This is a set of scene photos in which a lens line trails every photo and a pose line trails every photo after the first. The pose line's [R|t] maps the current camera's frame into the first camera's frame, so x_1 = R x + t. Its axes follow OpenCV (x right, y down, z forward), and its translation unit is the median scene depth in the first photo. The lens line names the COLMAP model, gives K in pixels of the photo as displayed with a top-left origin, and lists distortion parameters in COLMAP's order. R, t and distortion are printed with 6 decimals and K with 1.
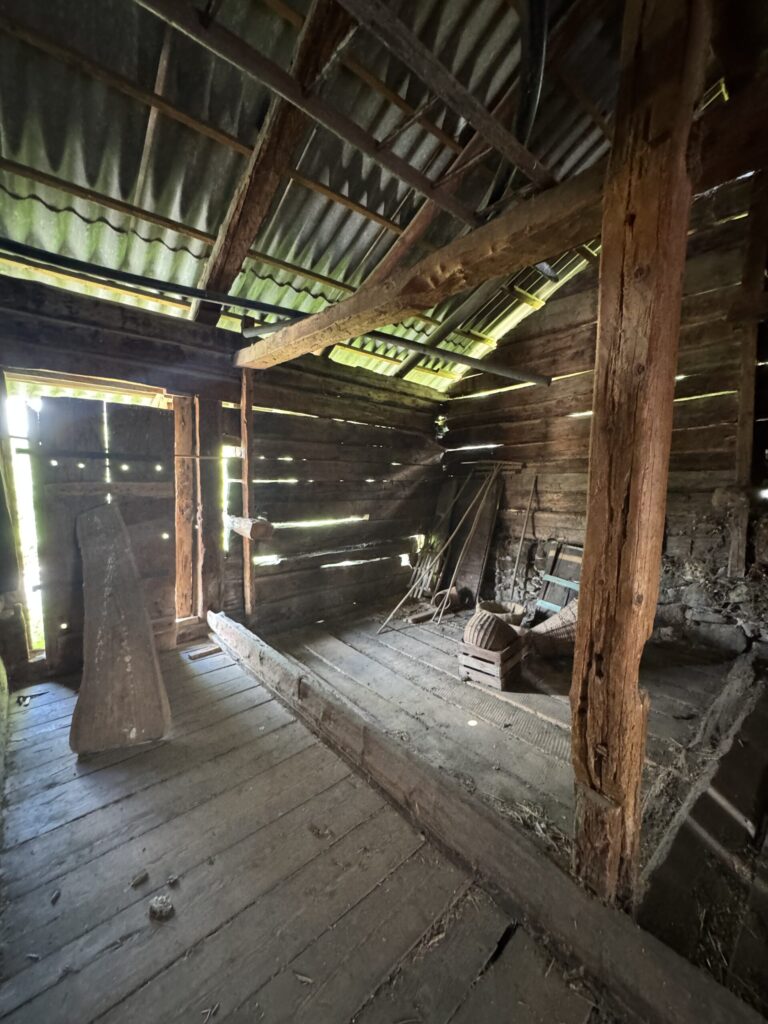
lens RADIAL K [[413.5, 0, 384.6], [0, 413.5, 509.9], [0, 0, 1]] dist [0.000322, -0.000189]
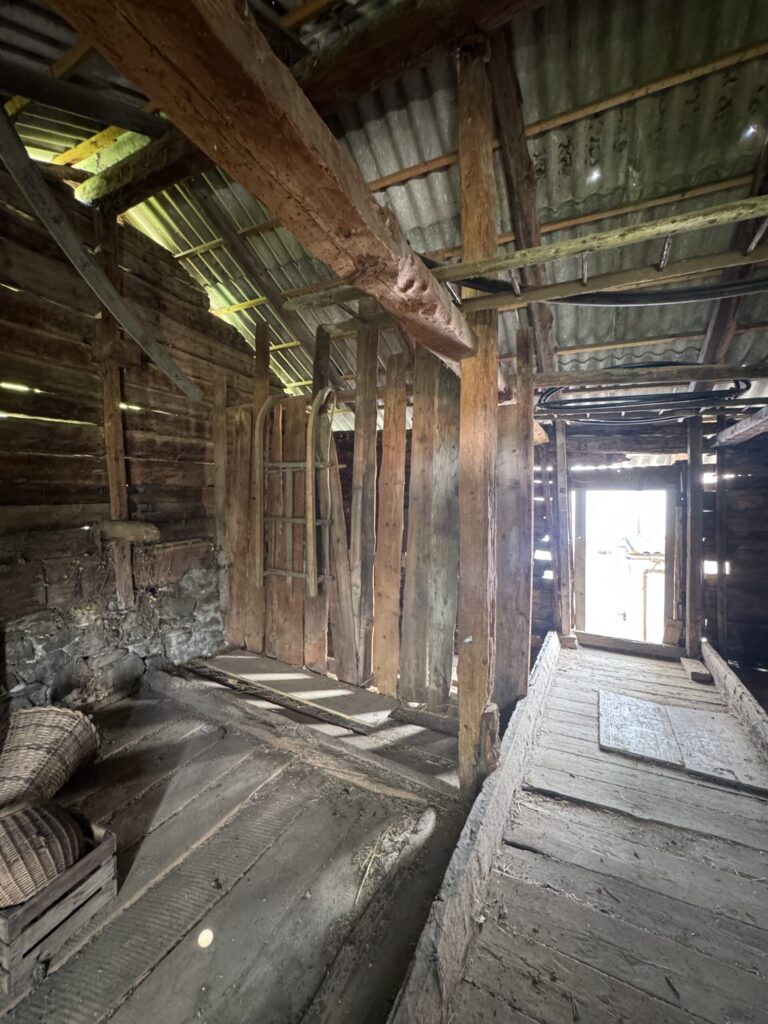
lens RADIAL K [[413.5, 0, 385.2], [0, 413.5, 508.5], [0, 0, 1]] dist [0.000322, -0.000189]
pose [[-0.372162, -0.027554, 0.927759, -0.335267], [0.065710, 0.996269, 0.055948, -0.095575], [-0.925839, 0.081785, -0.368962, 0.737004]]
